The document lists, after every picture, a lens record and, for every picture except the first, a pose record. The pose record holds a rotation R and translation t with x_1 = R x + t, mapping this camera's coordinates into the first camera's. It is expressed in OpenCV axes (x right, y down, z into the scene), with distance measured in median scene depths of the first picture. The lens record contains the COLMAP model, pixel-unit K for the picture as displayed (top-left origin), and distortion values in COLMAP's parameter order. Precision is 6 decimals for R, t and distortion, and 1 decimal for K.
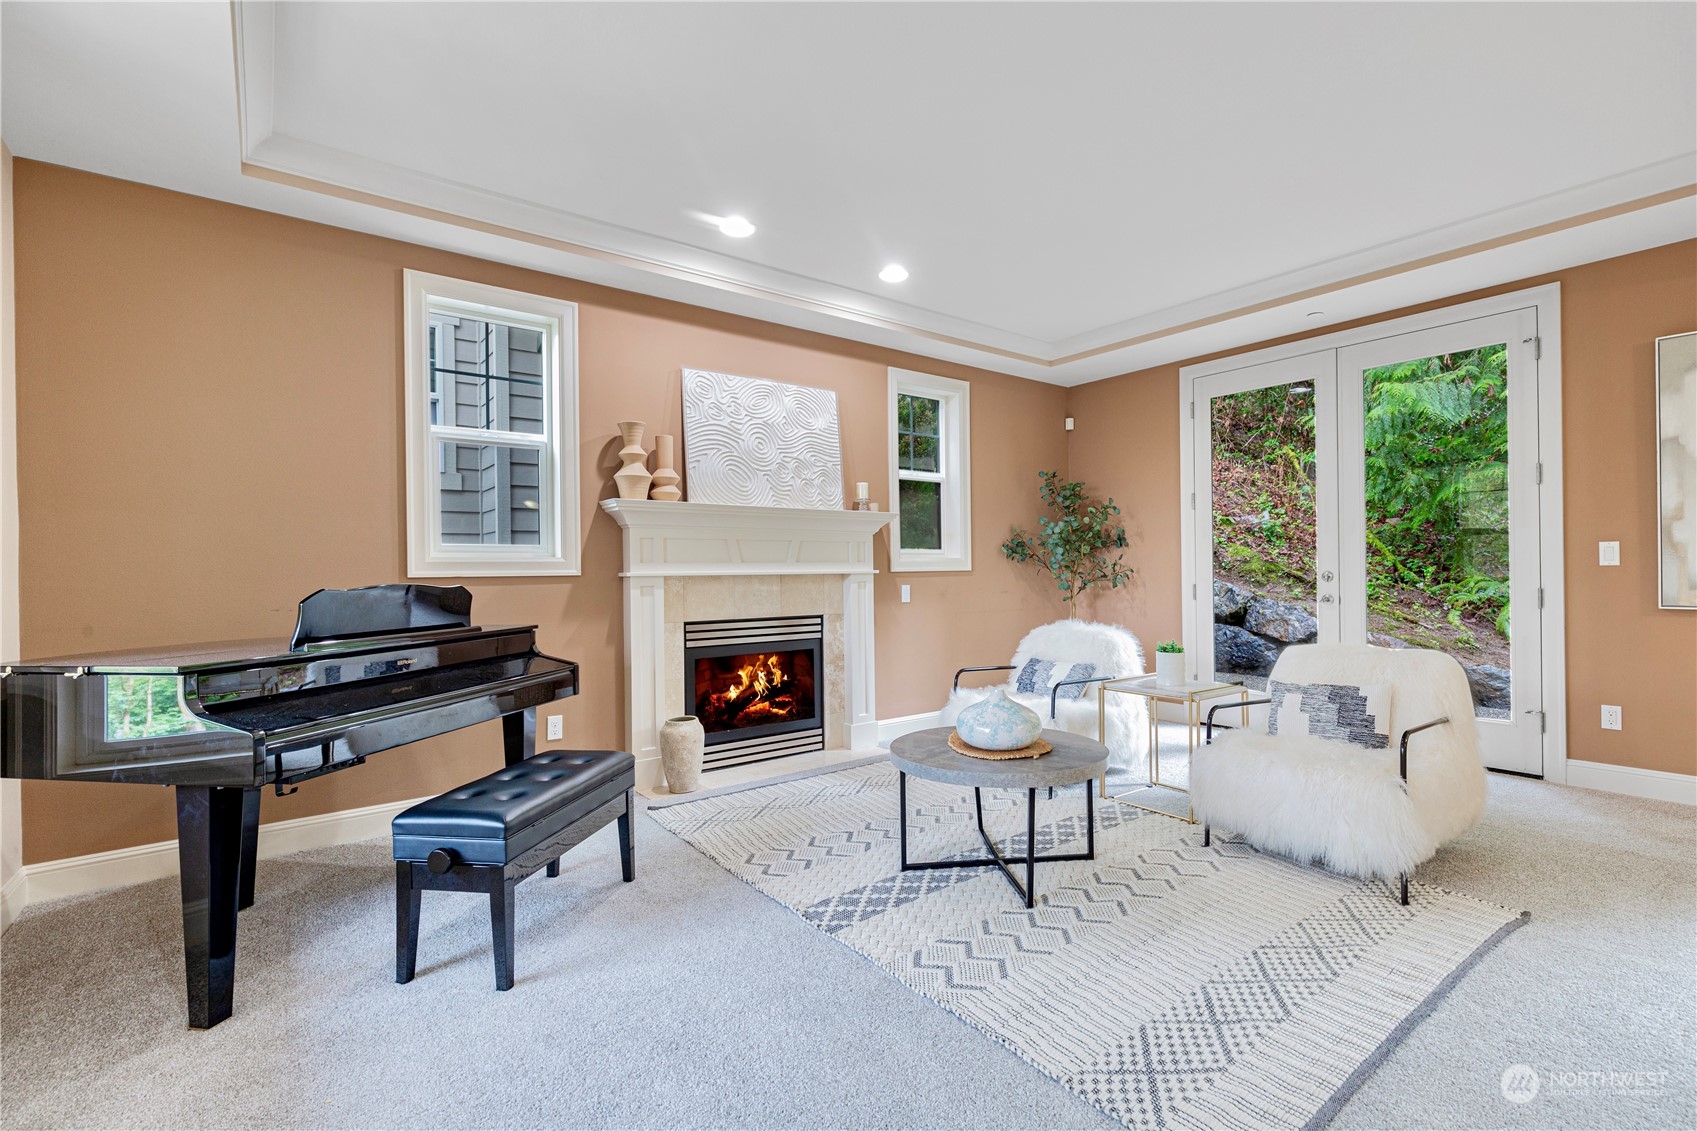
lens RADIAL K [[764.2, 0, 854.6], [0, 764.2, 567.6], [0, 0, 1]] dist [0.007305, -0.000745]
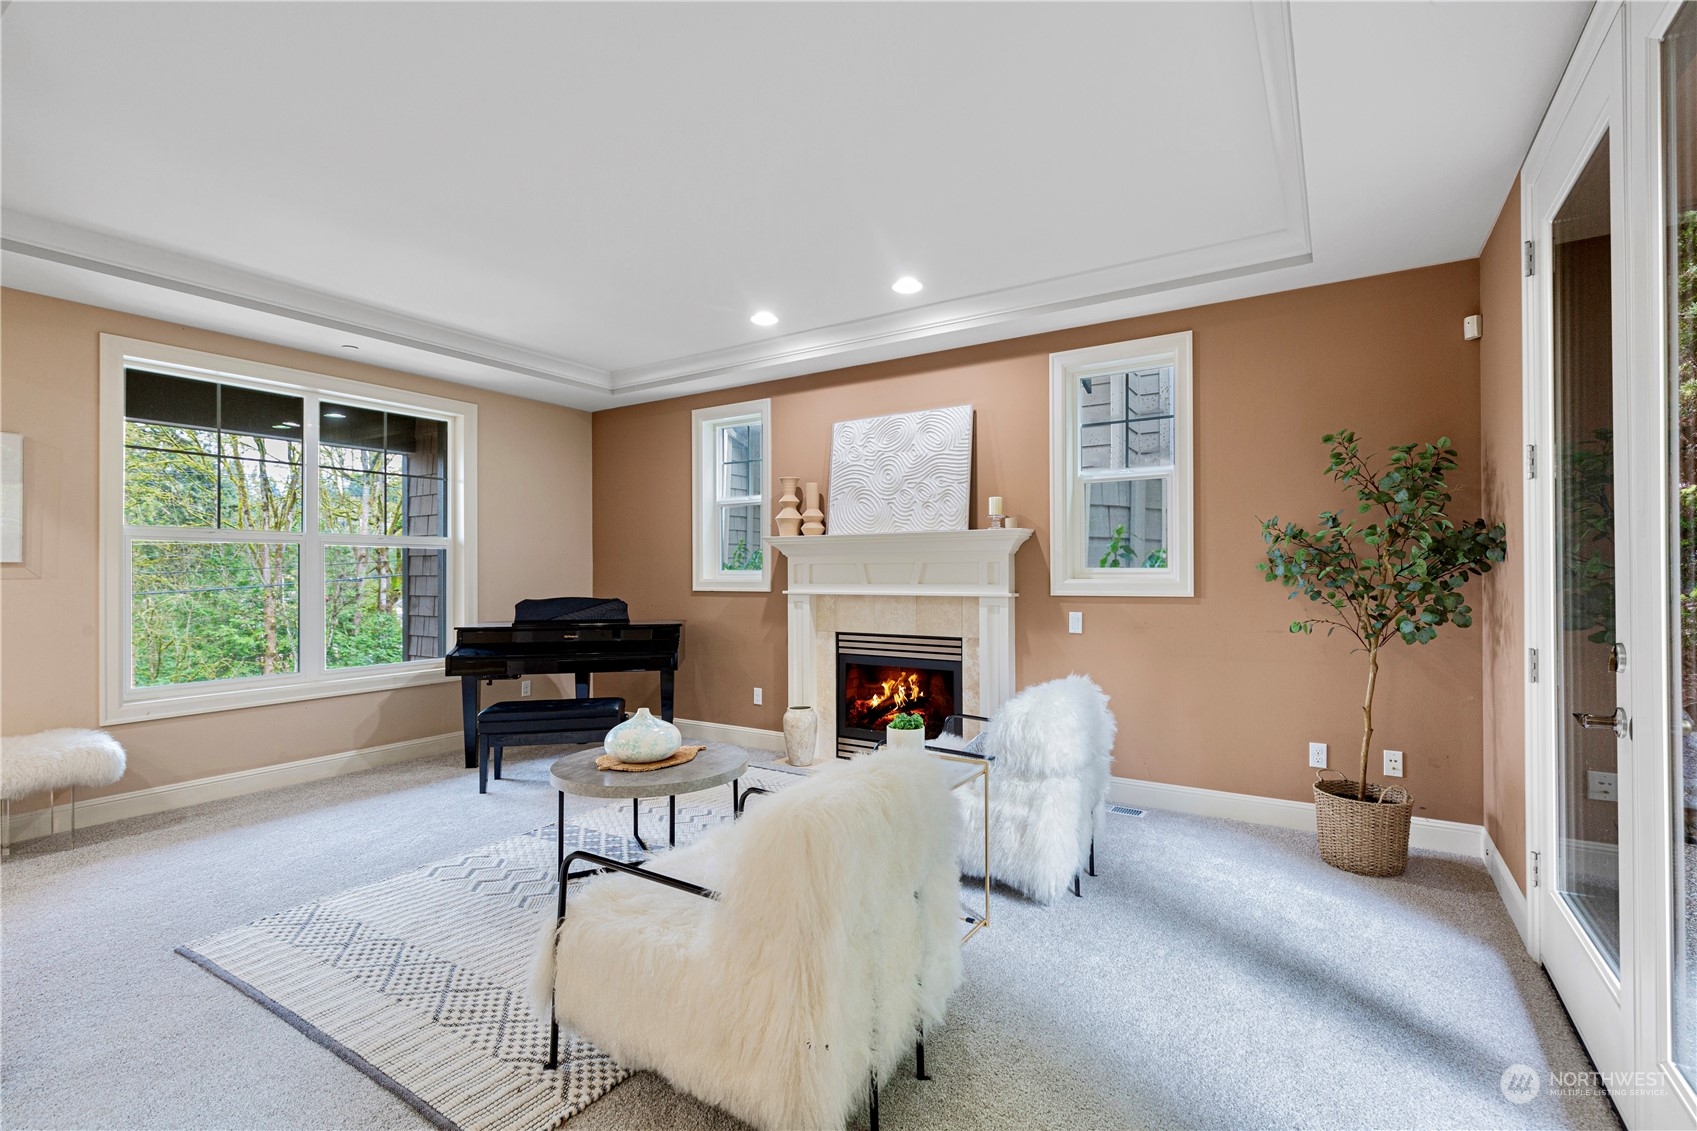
lens RADIAL K [[764.2, 0, 876.2], [0, 764.2, 570.3], [0, 0, 1]] dist [0.007305, -0.000745]
pose [[0.361279, 0.005343, -0.932443, 0.929908], [0.004217, 0.999964, 0.007364, -0.035856], [0.932448, -0.006593, 0.361243, 0.619028]]
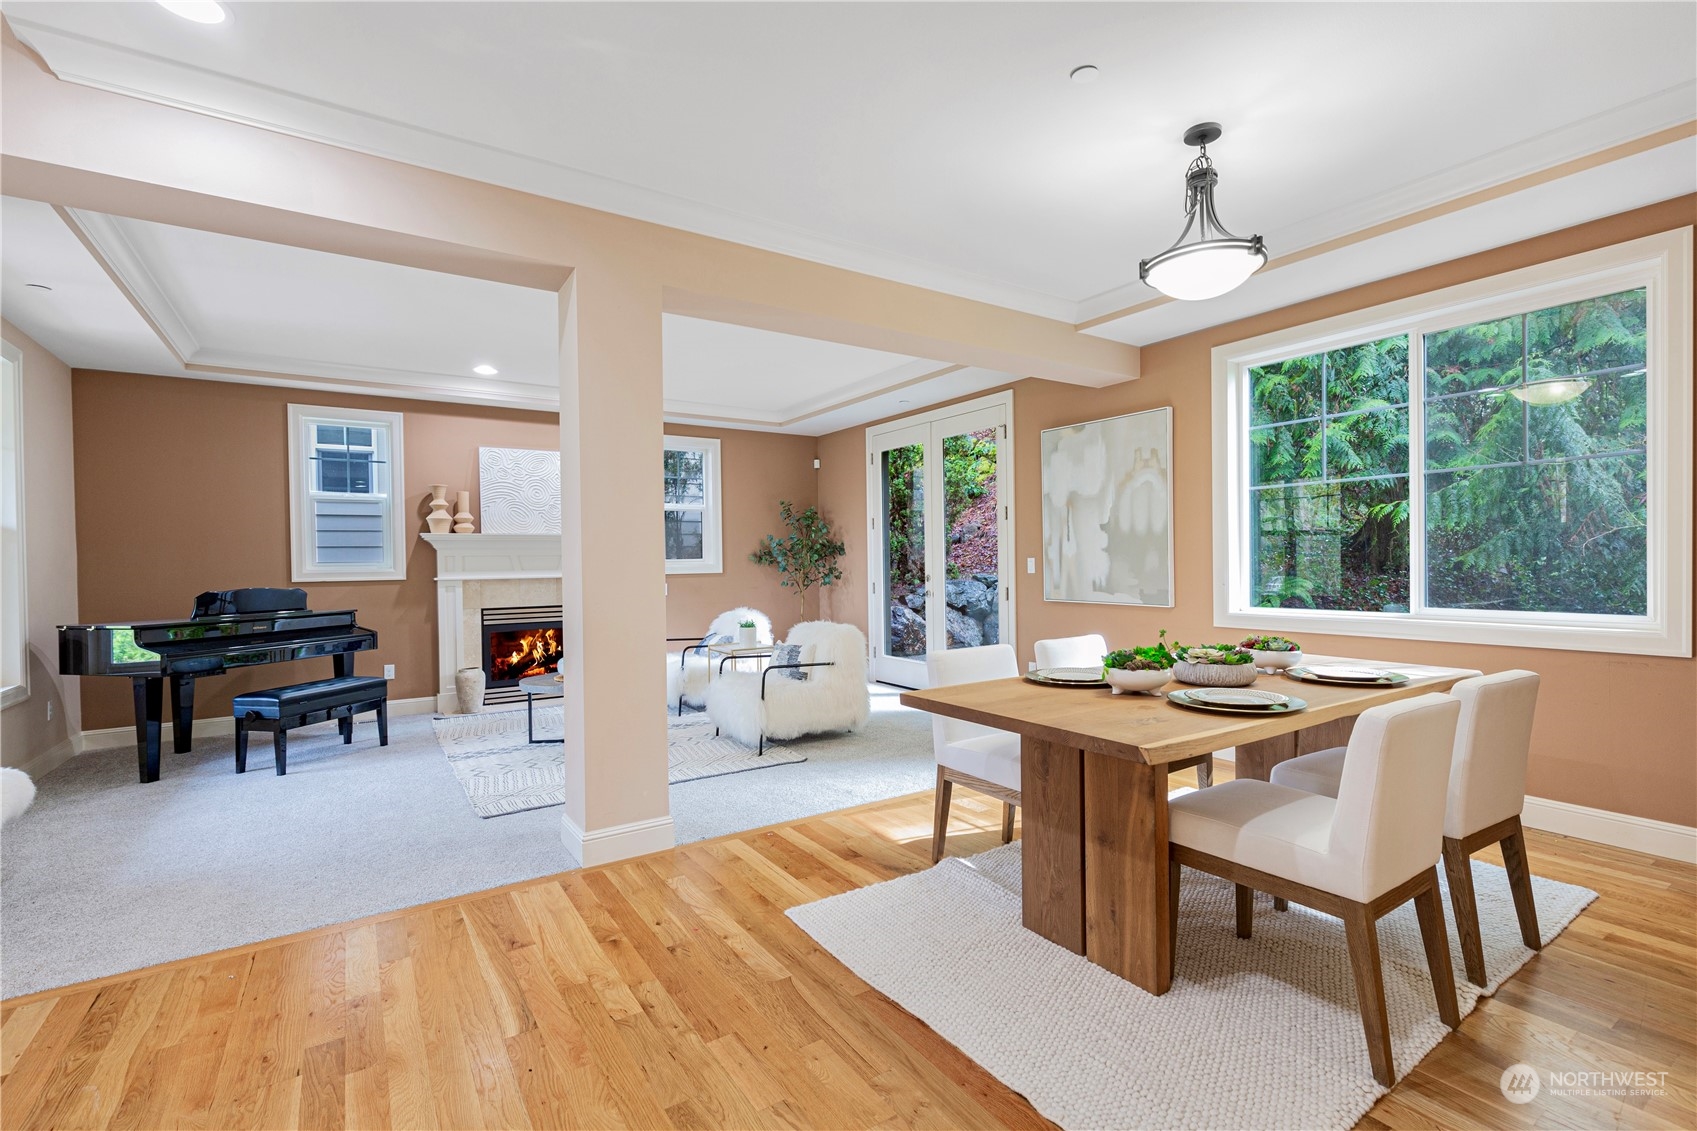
lens RADIAL K [[764.2, 0, 852.6], [0, 764.2, 567.2], [0, 0, 1]] dist [0.007305, -0.000745]
pose [[0.997534, -0.002425, -0.070140, 0.649025], [0.003382, 0.999903, 0.013526, -0.032796], [0.070100, -0.013730, 0.997445, -0.518282]]
